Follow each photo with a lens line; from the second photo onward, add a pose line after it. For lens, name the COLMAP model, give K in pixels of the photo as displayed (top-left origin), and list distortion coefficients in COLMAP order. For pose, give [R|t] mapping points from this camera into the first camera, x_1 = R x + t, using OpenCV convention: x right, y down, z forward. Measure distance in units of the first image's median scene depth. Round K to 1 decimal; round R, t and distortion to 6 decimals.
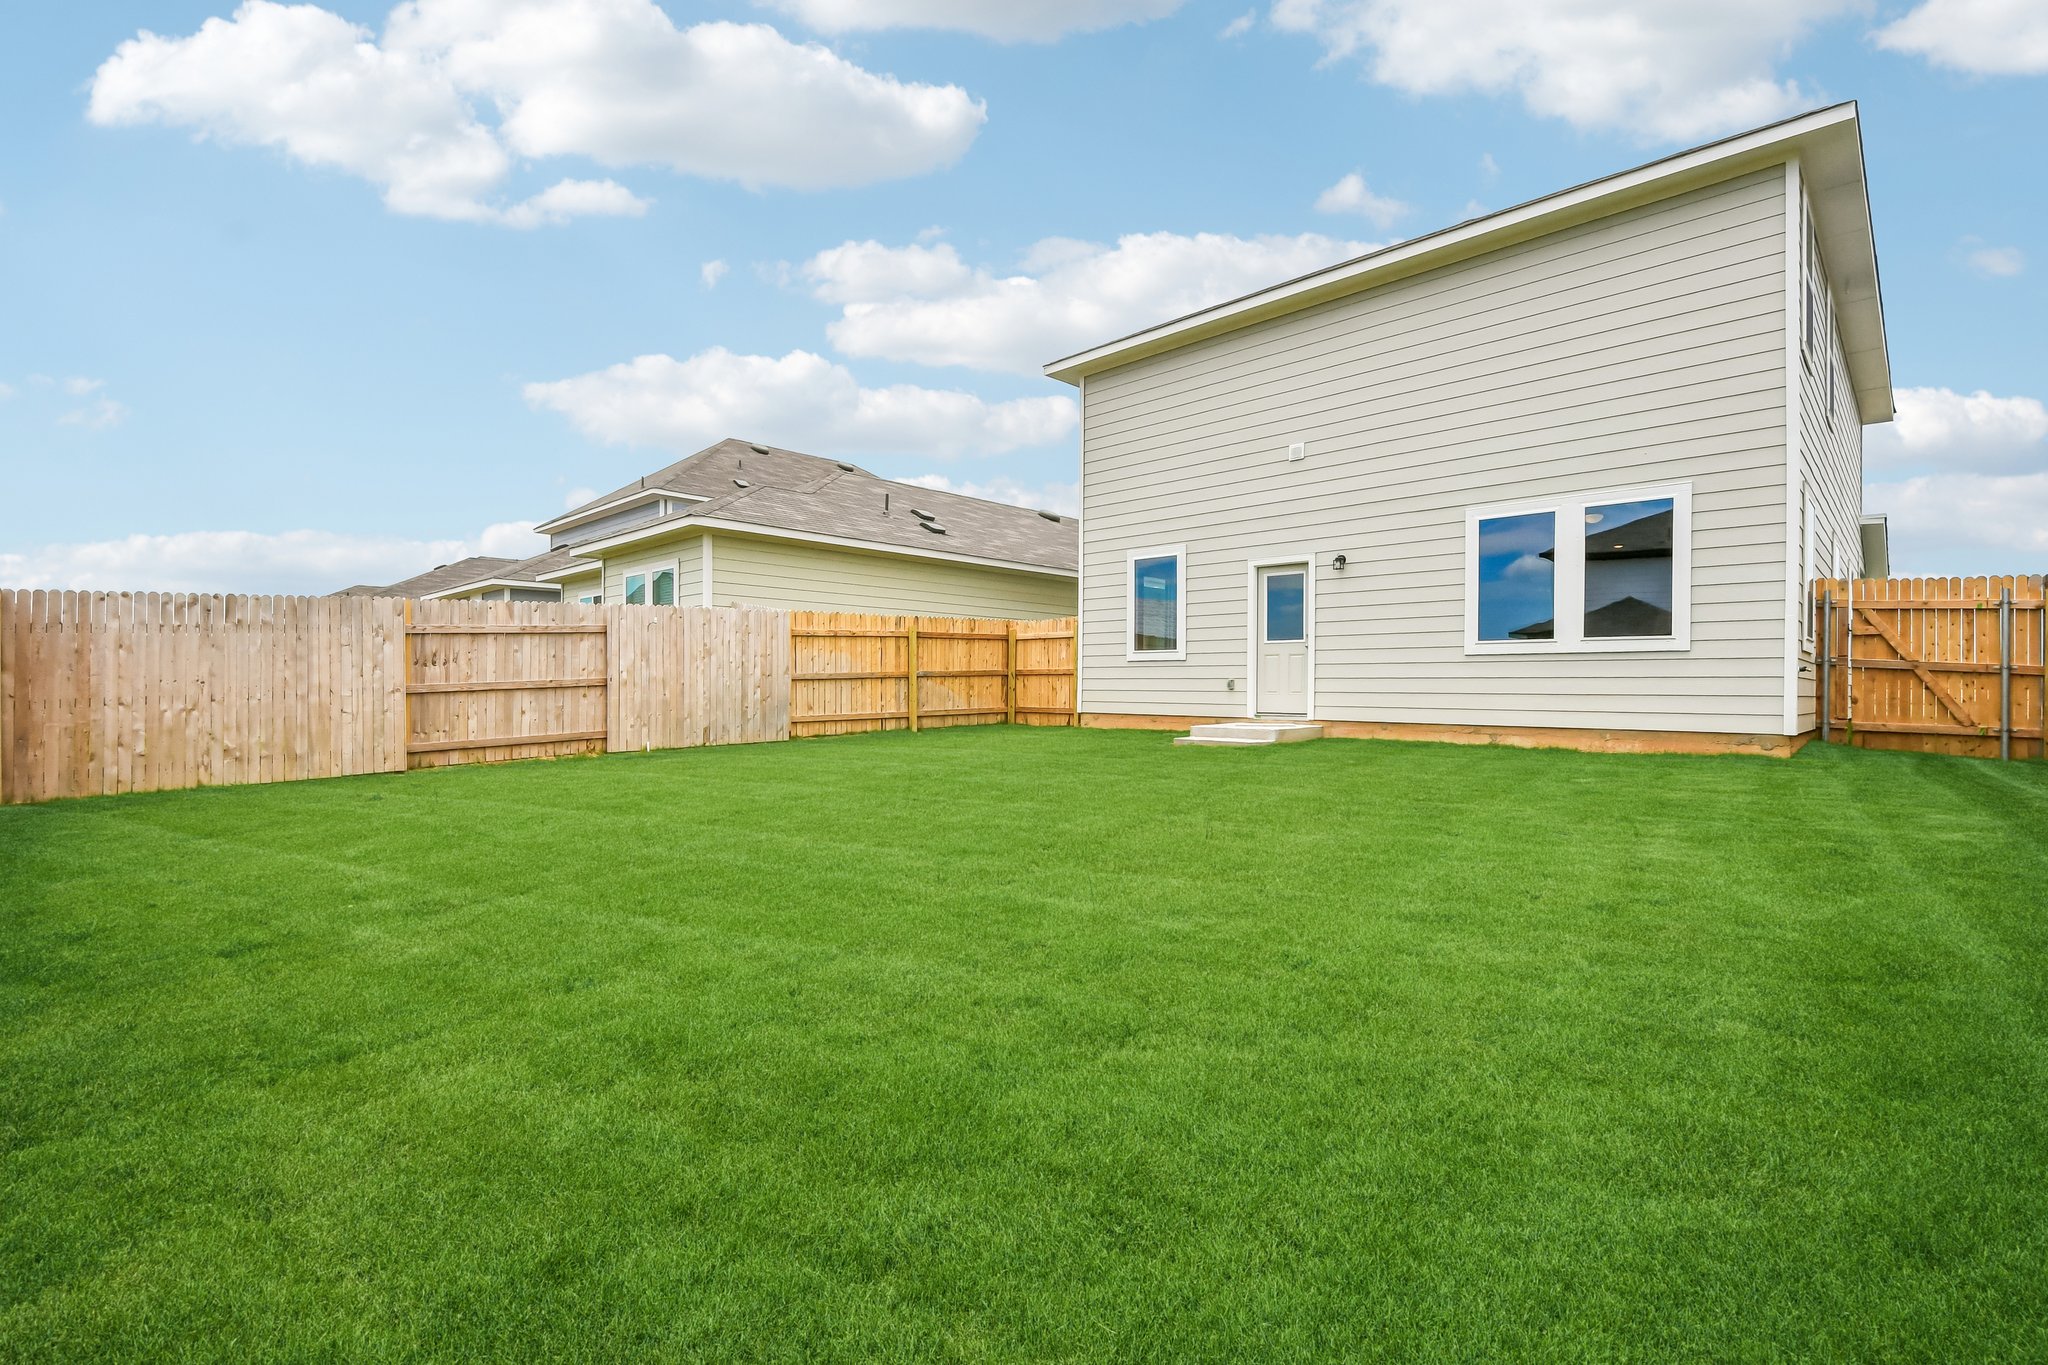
lens RADIAL K [[907.3, 0, 1016.6], [0, 907.3, 680.6], [0, 0, 1]] dist [0.001066, -0.000060]
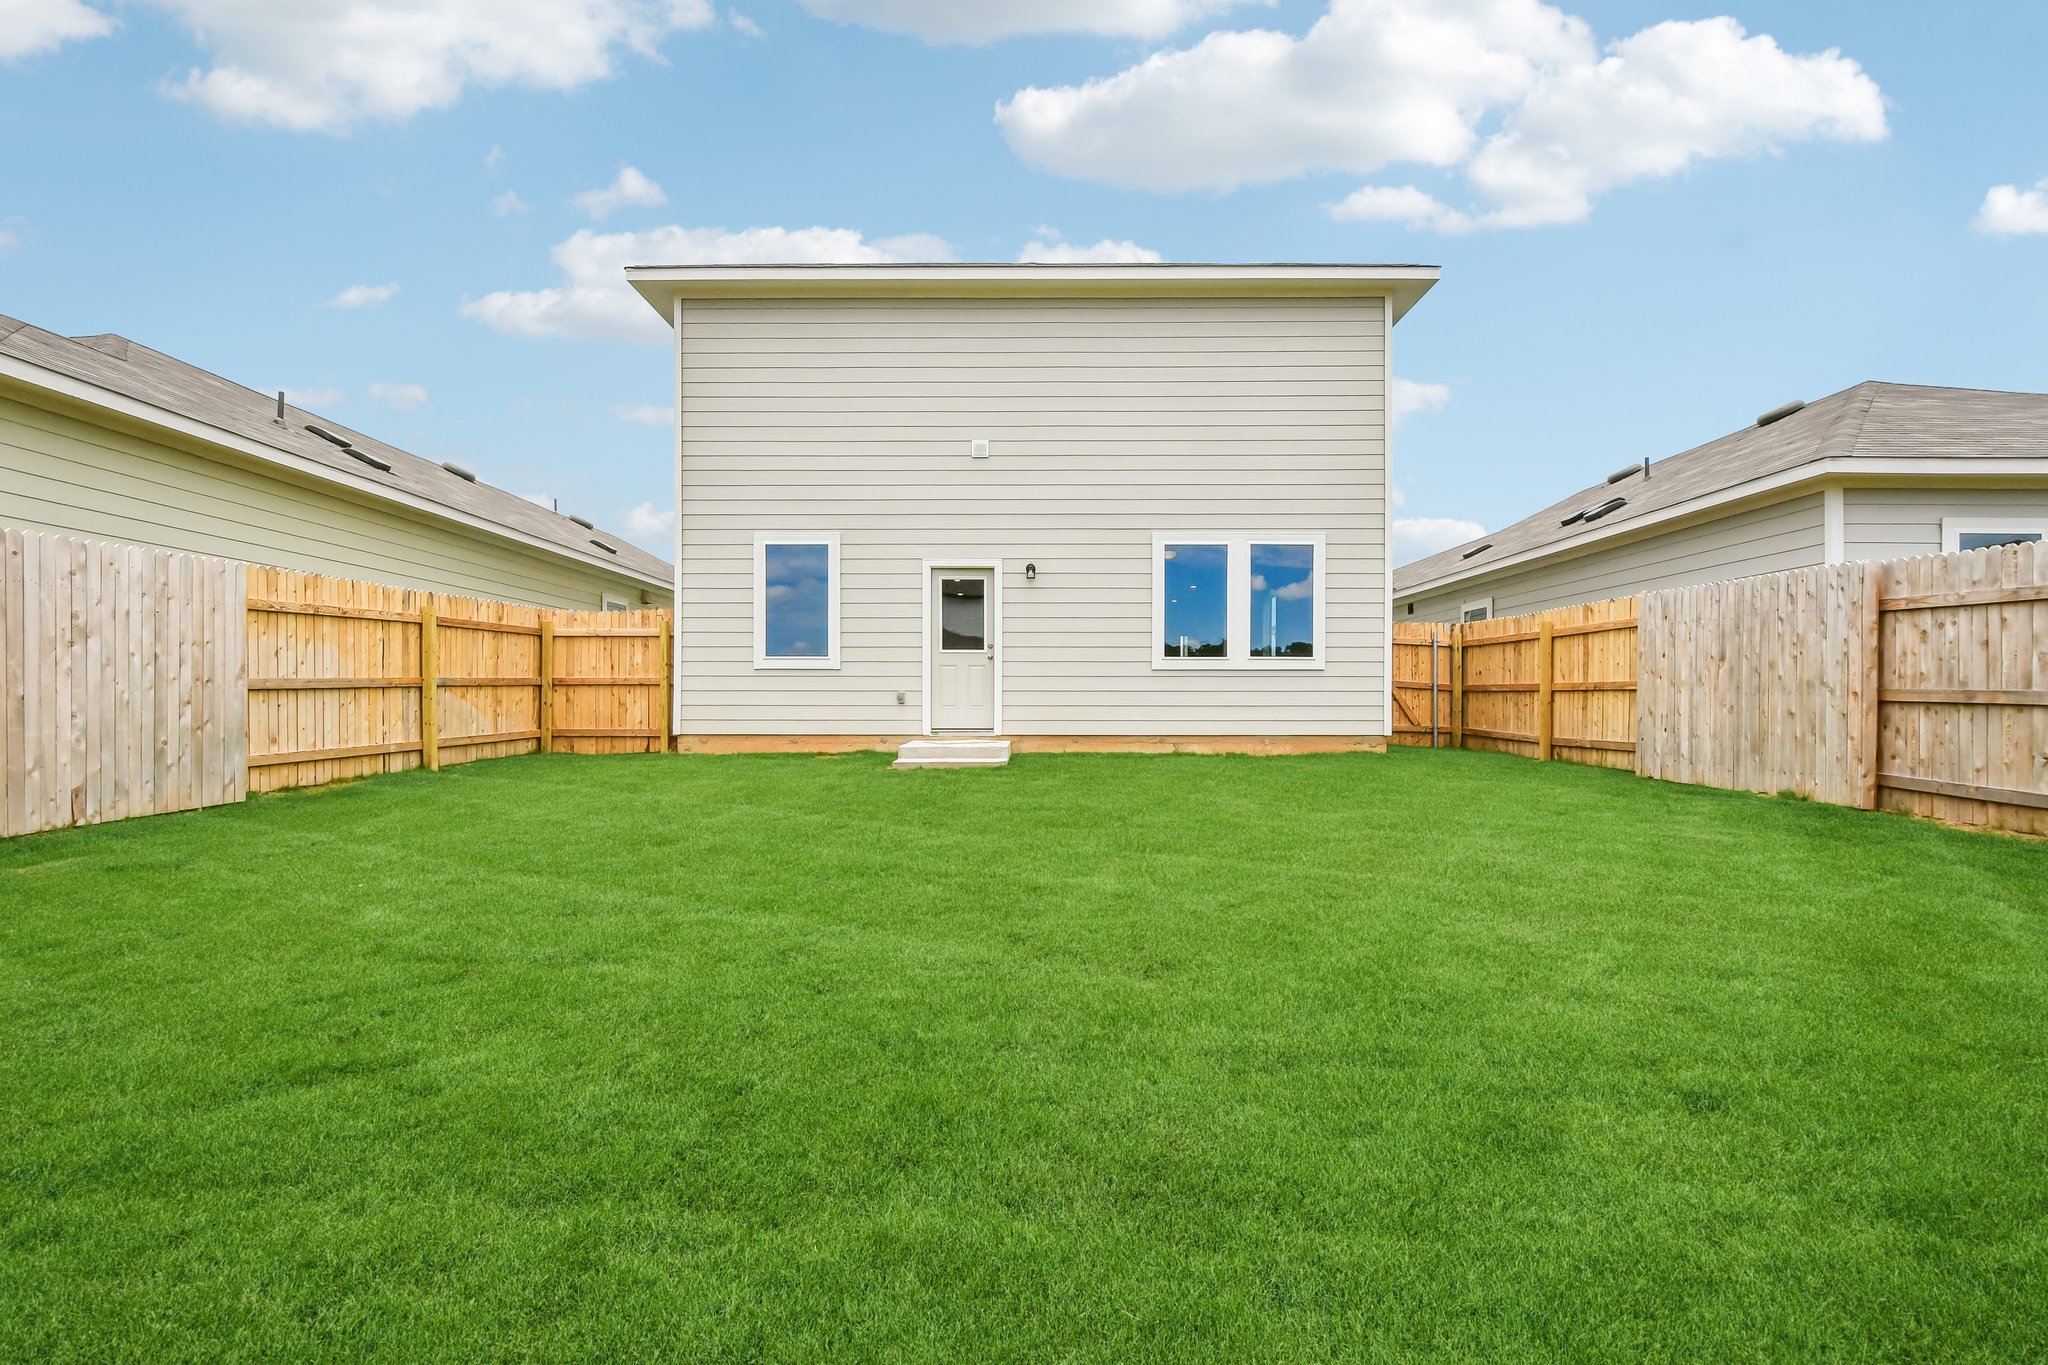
lens RADIAL K [[907.3, 0, 1022.9], [0, 907.3, 698.9], [0, 0, 1]] dist [0.001066, -0.000060]
pose [[0.715249, -0.001794, 0.698867, -0.279410], [-0.001911, 0.999988, 0.004523, 0.001183], [-0.698867, -0.004570, 0.715237, 0.266702]]
